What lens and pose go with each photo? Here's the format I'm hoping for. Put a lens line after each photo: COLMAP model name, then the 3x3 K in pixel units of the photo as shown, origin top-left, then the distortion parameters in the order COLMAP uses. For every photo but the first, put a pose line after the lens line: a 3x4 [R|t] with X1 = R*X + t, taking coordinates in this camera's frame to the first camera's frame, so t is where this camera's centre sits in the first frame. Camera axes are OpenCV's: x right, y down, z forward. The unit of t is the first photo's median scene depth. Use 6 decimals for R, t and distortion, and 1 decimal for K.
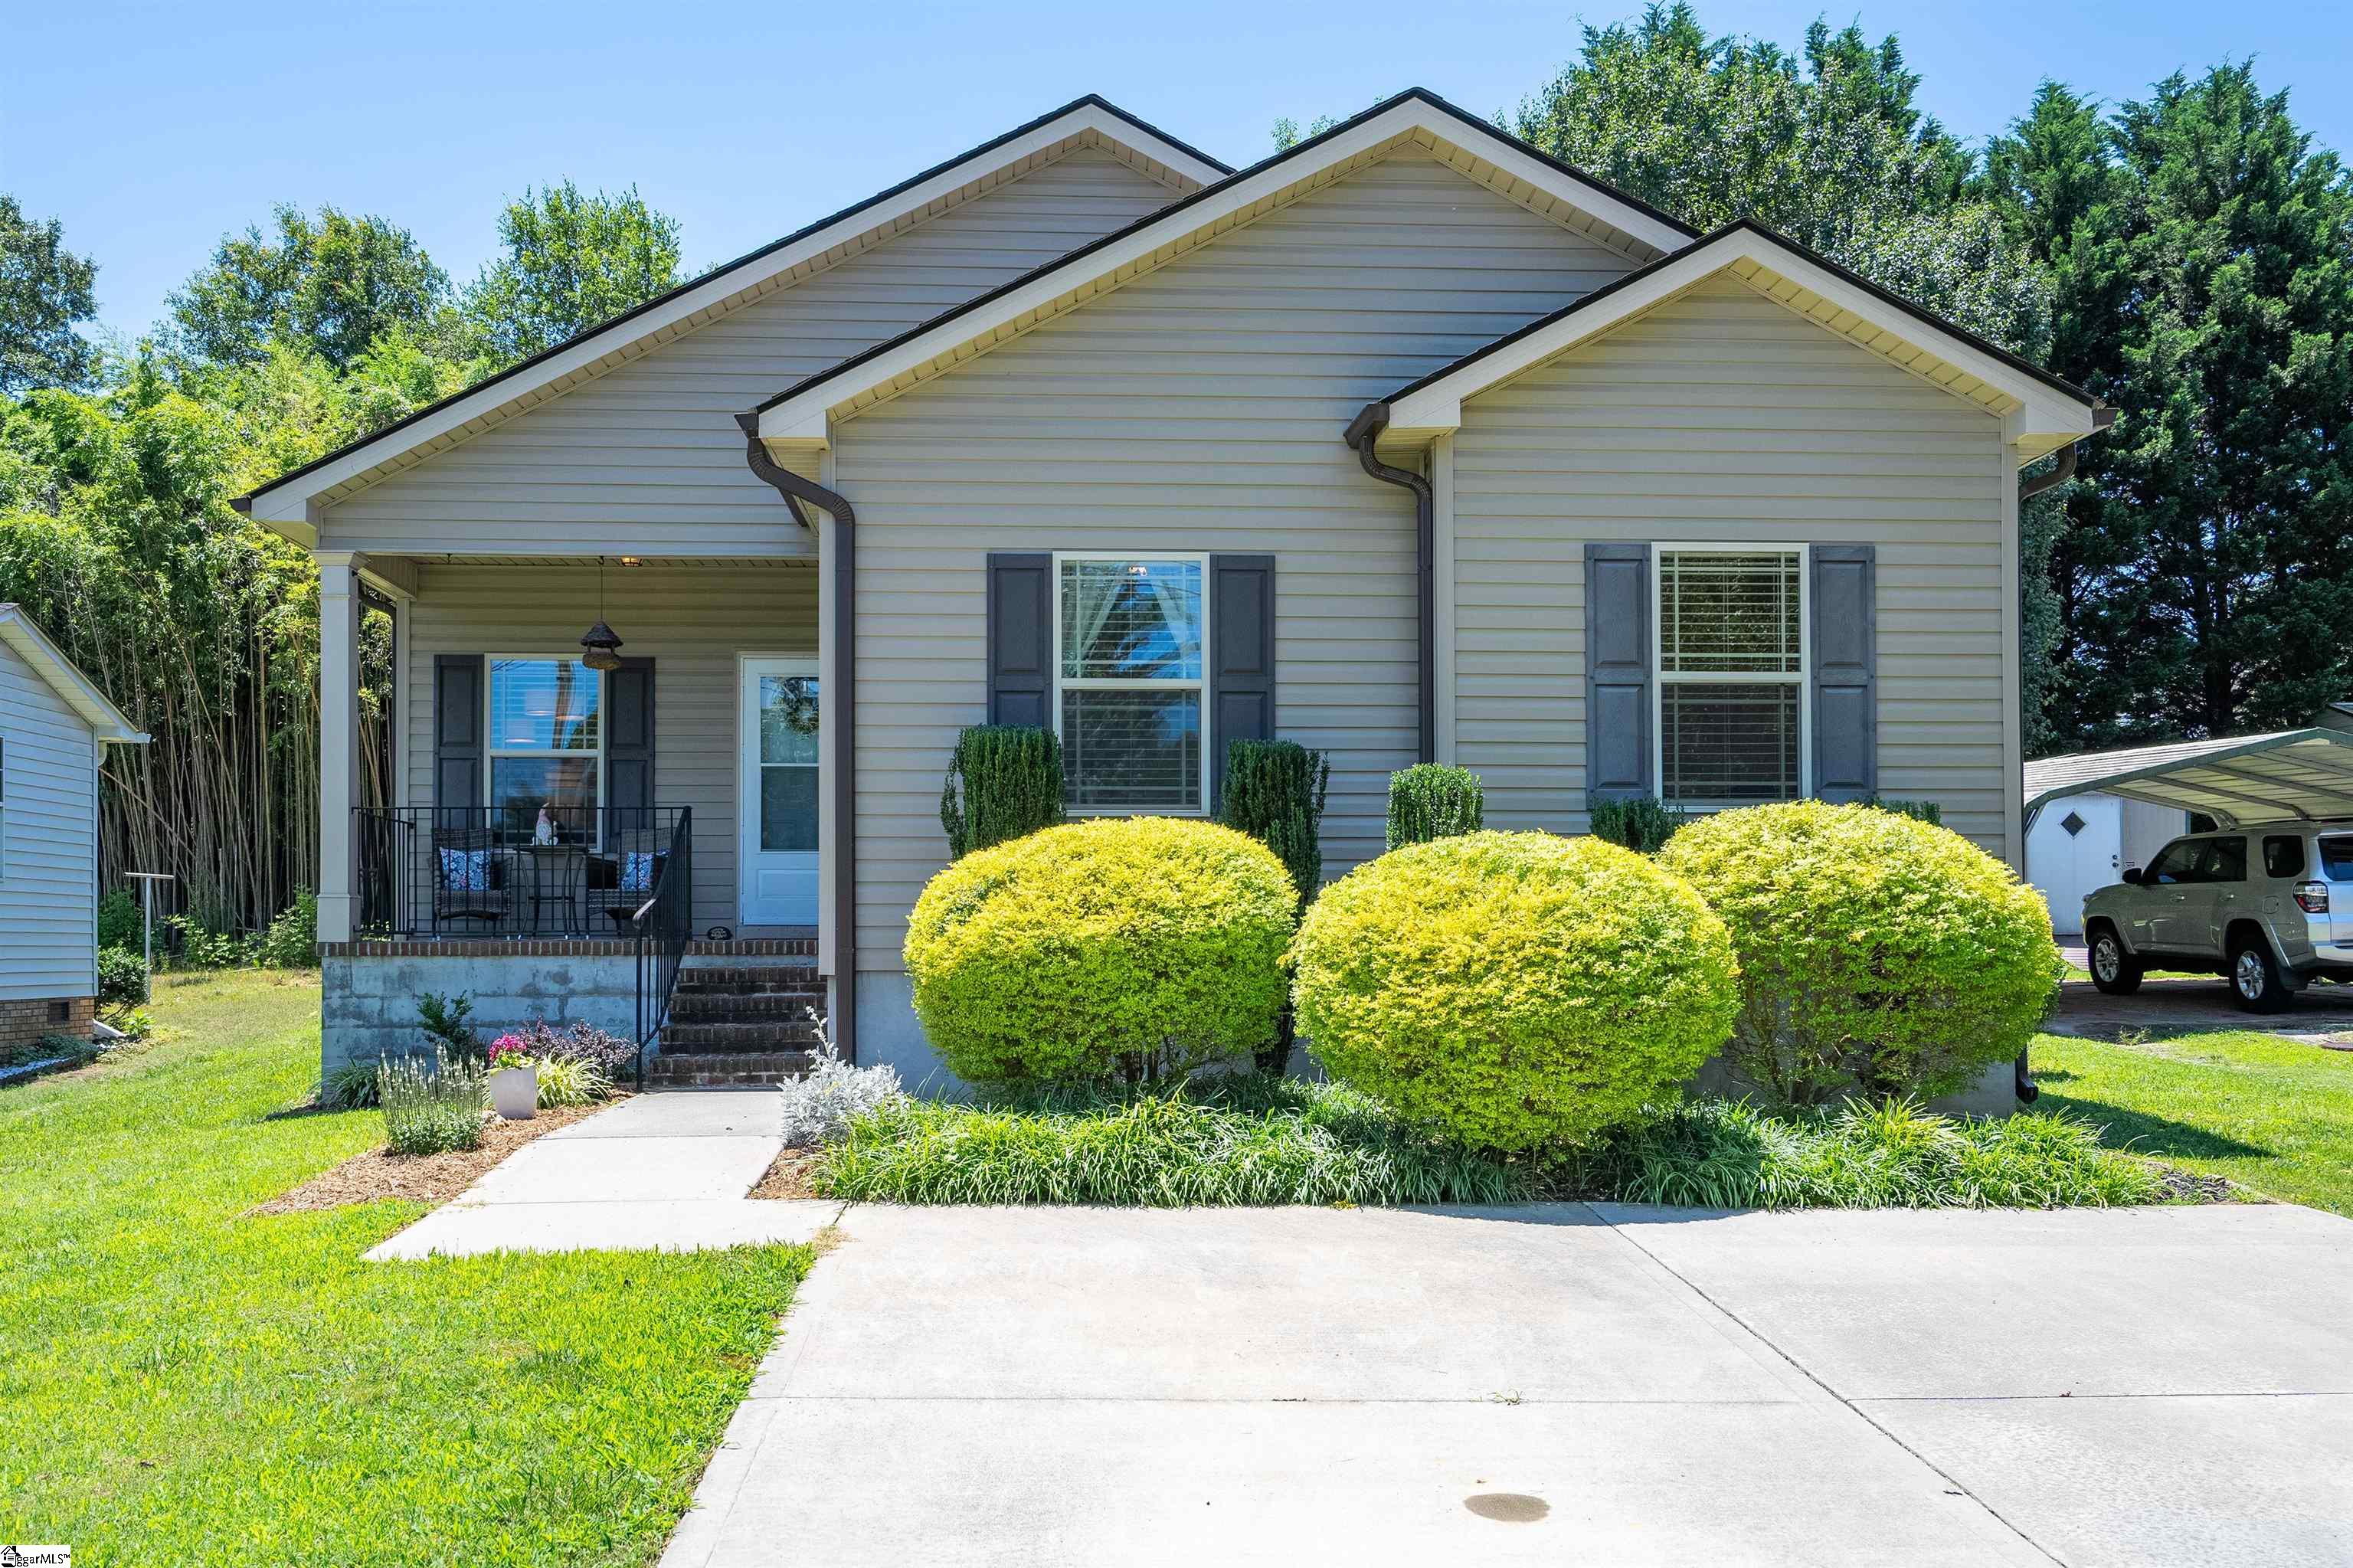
lens RADIAL K [[1916.3, 0, 1179.4], [0, 1916.3, 795.2], [0, 0, 1]] dist [-0.008025, 0.014282]
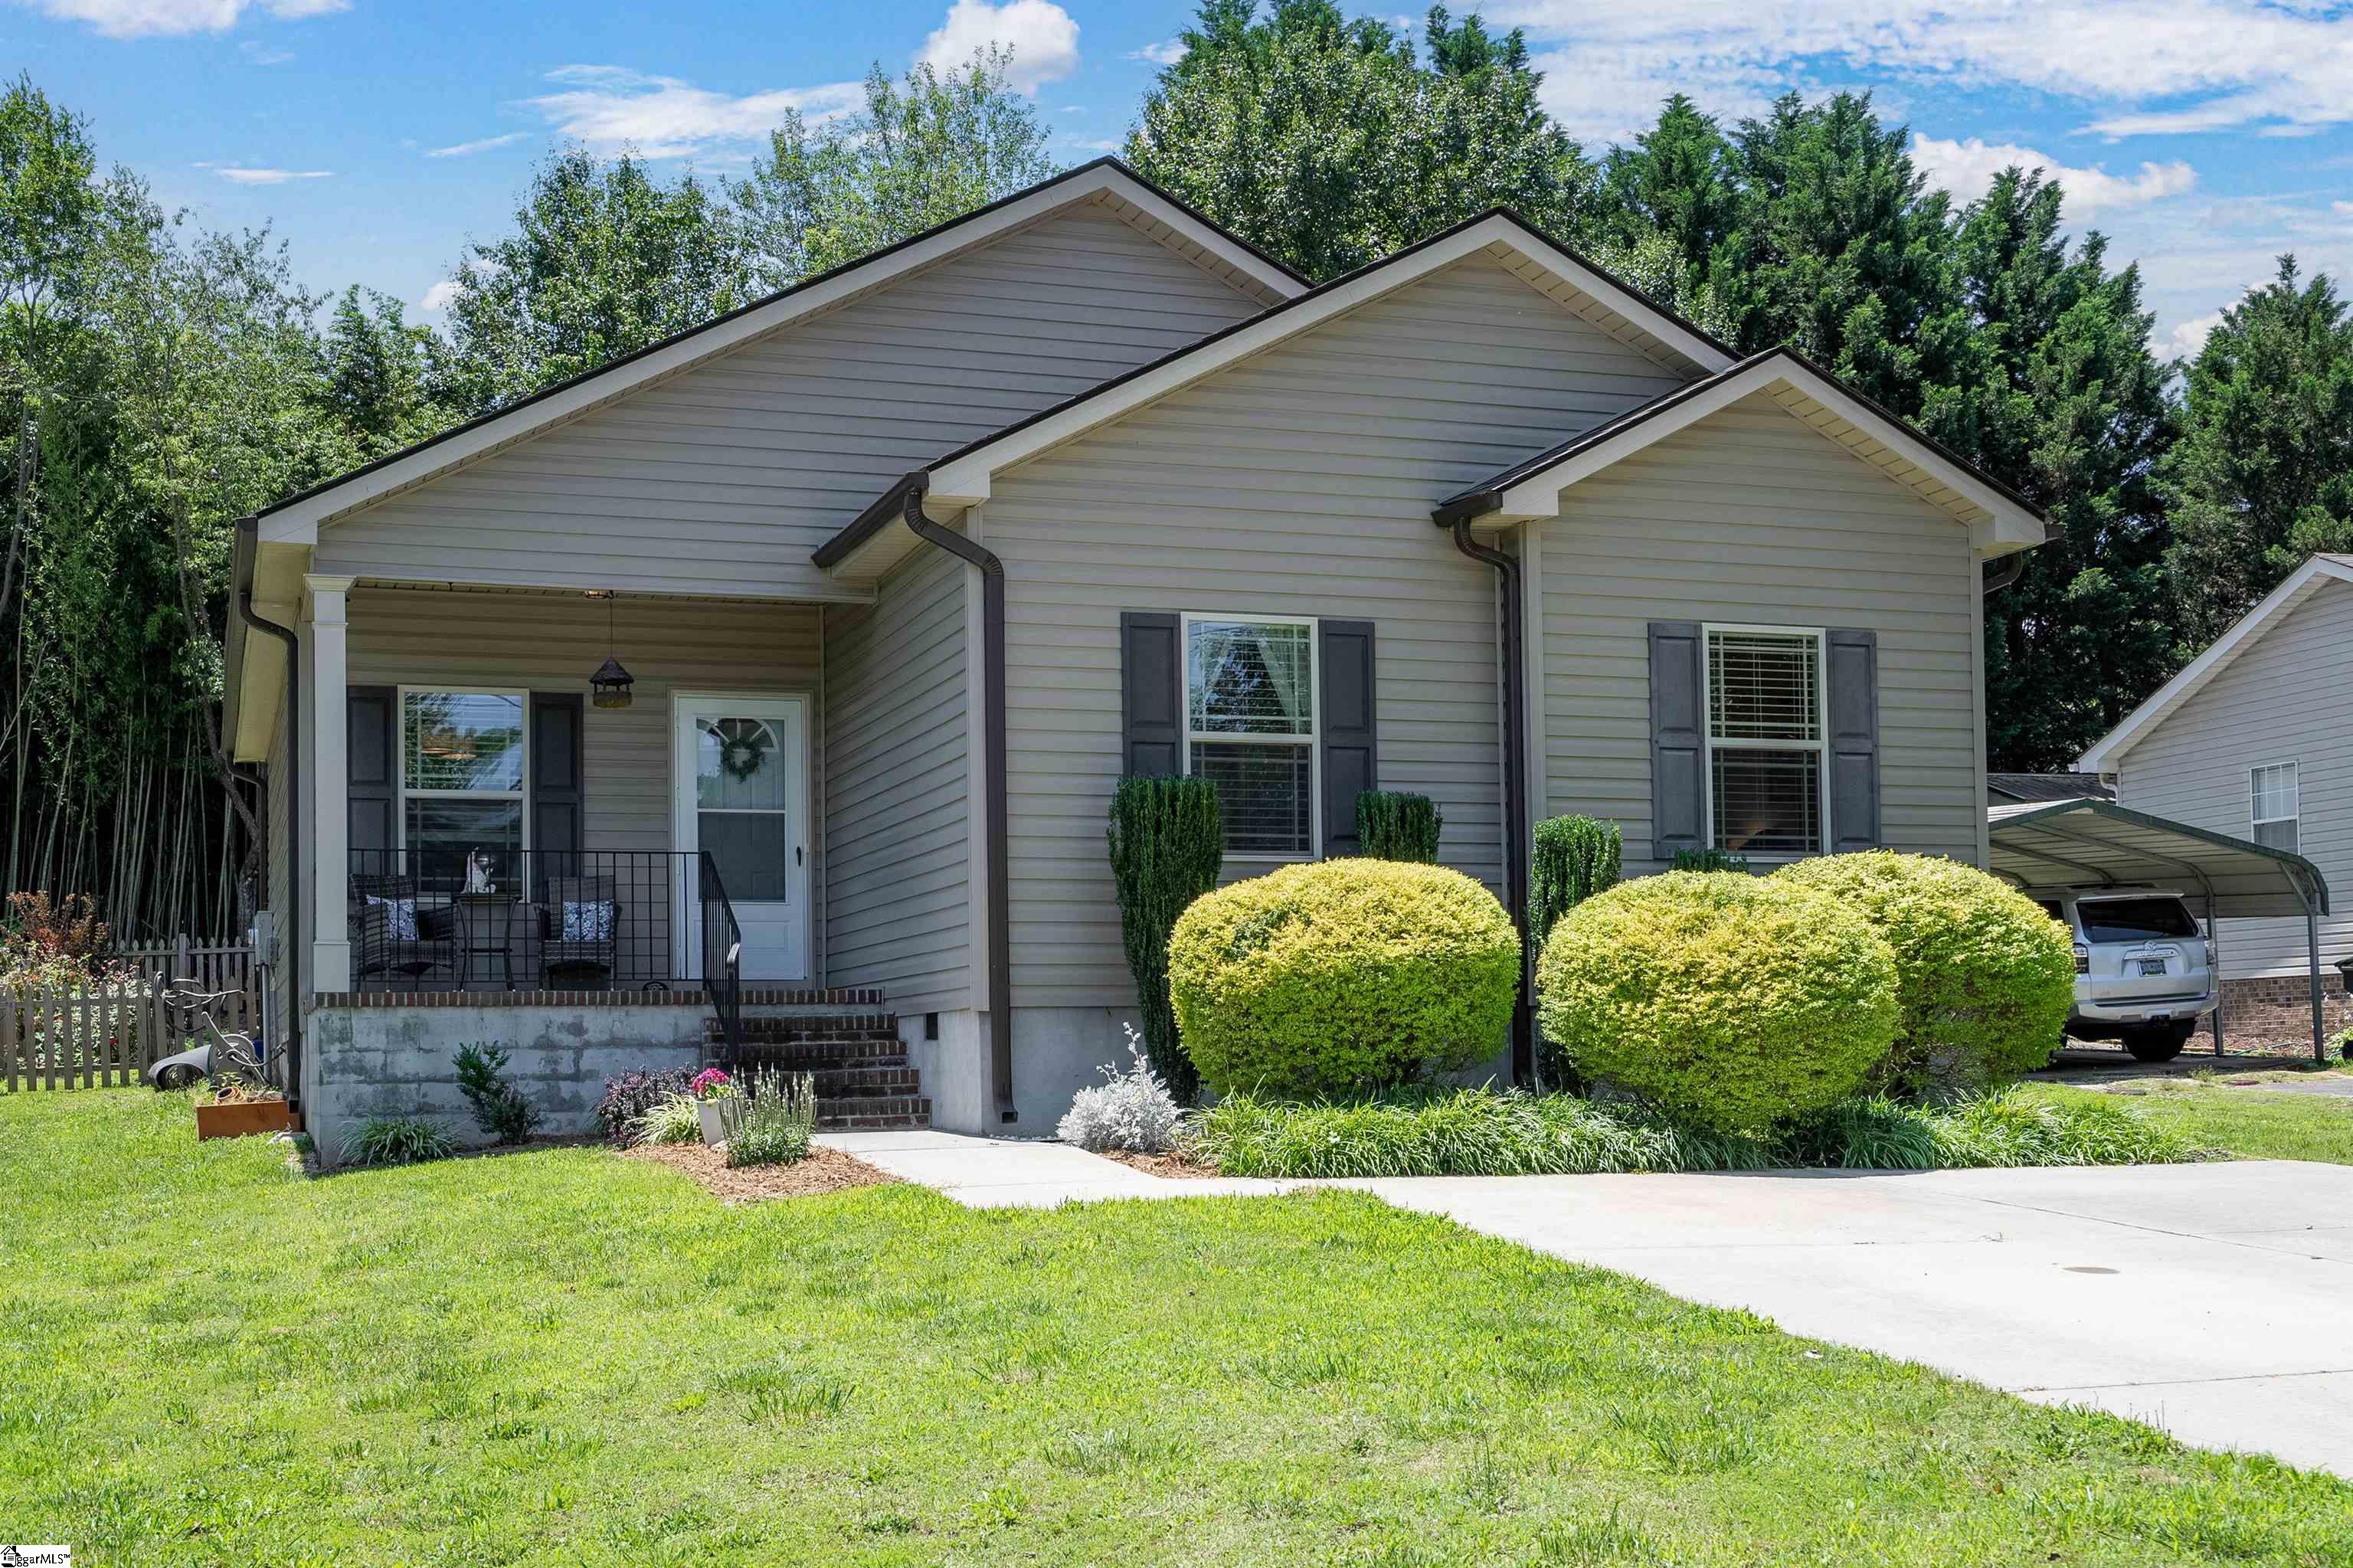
lens RADIAL K [[2383.5, 0, 1173.1], [0, 2383.5, 778.2], [0, 0, 1]] dist [-0.001917, 0.000000]
pose [[0.969164, 0.017668, 0.245784, -0.394870], [-0.008568, 0.999239, -0.038044, 0.015451], [-0.246269, 0.034765, 0.968578, -0.278540]]
